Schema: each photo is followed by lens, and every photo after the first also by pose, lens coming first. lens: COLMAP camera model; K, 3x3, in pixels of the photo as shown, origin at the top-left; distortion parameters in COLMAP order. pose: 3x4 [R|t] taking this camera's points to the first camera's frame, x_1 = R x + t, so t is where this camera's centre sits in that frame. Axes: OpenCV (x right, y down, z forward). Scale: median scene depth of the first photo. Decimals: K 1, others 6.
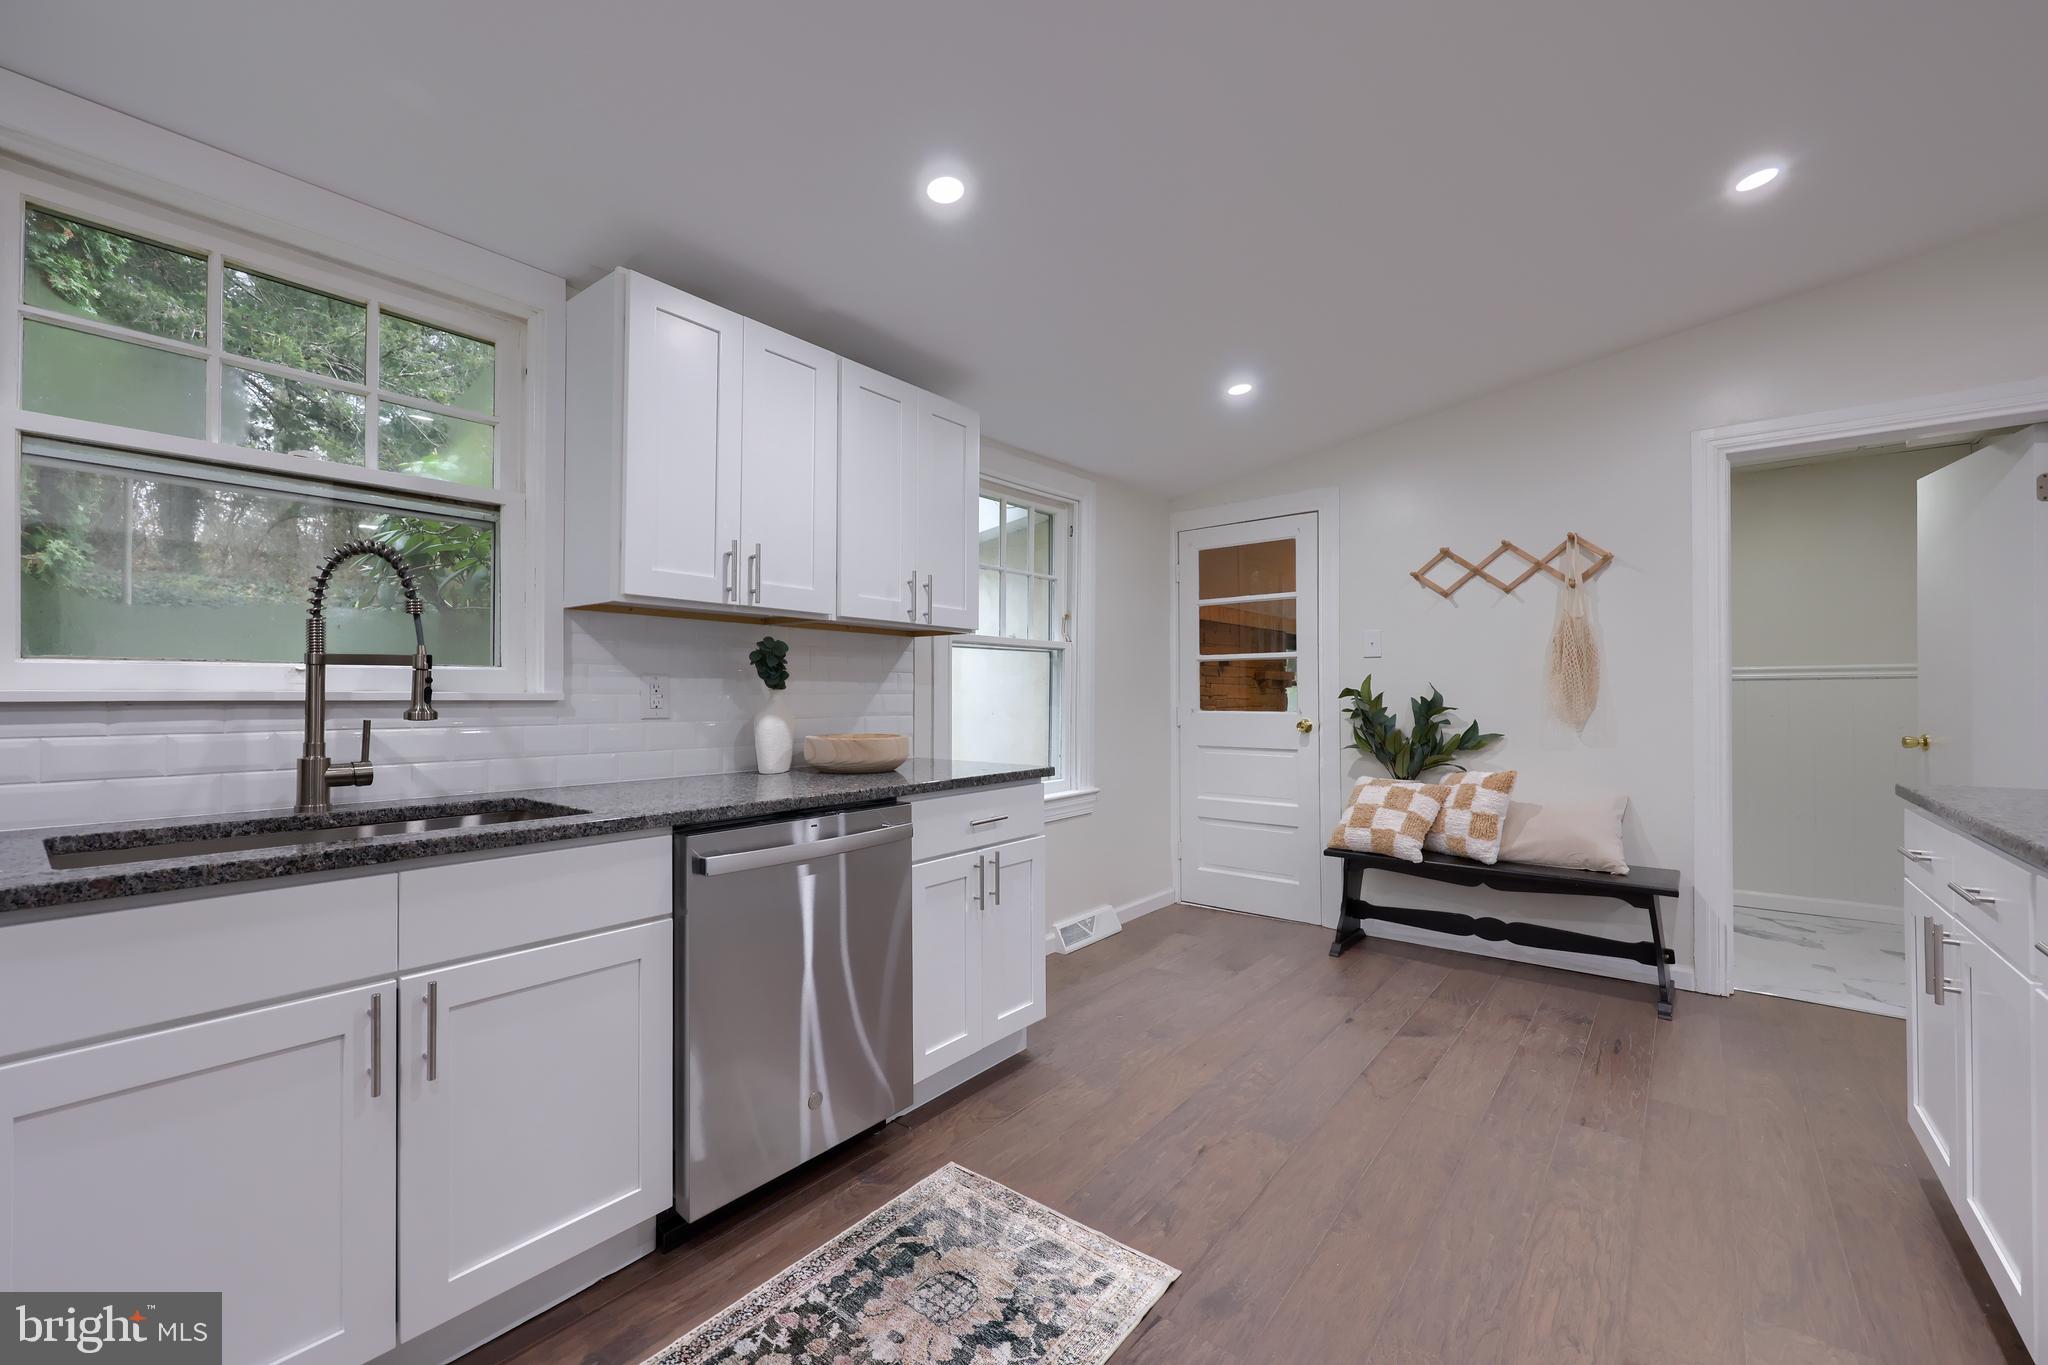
lens RADIAL K [[830.6, 0, 1007.7], [0, 830.6, 695.2], [0, 0, 1]] dist [0.002334, -0.000291]
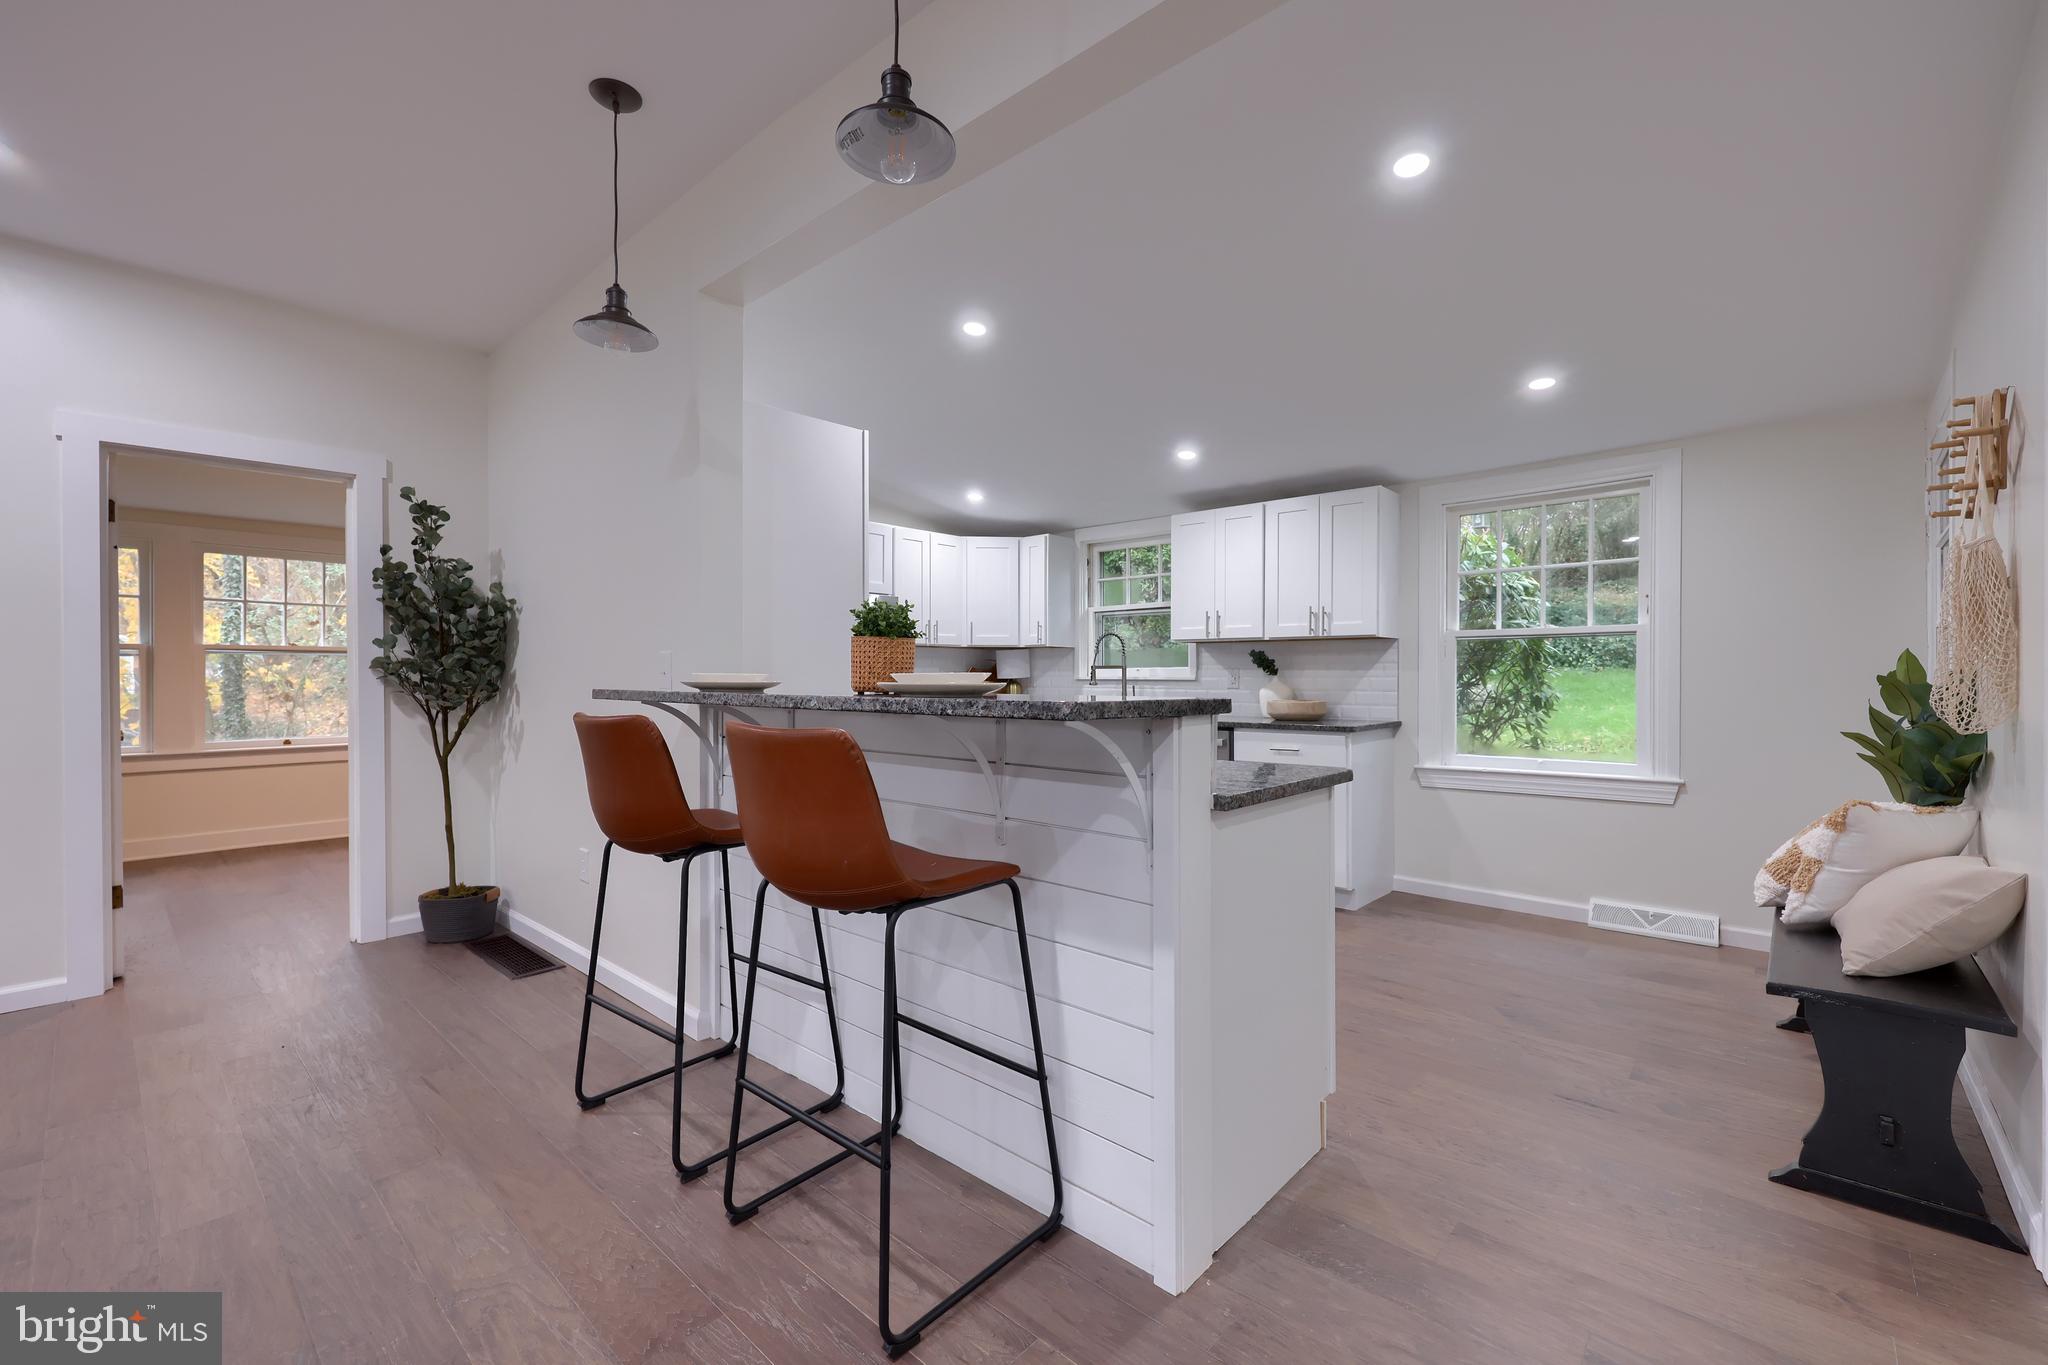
lens RADIAL K [[855.9, 0, 1030.6], [0, 855.9, 682.0], [0, 0, 1]] dist [-0.004180, 0.001727]
pose [[-0.047962, 0.010023, -0.998799, 1.496932], [0.002262, 0.999948, 0.009926, -0.010128], [0.998847, -0.001783, -0.047982, 0.449852]]
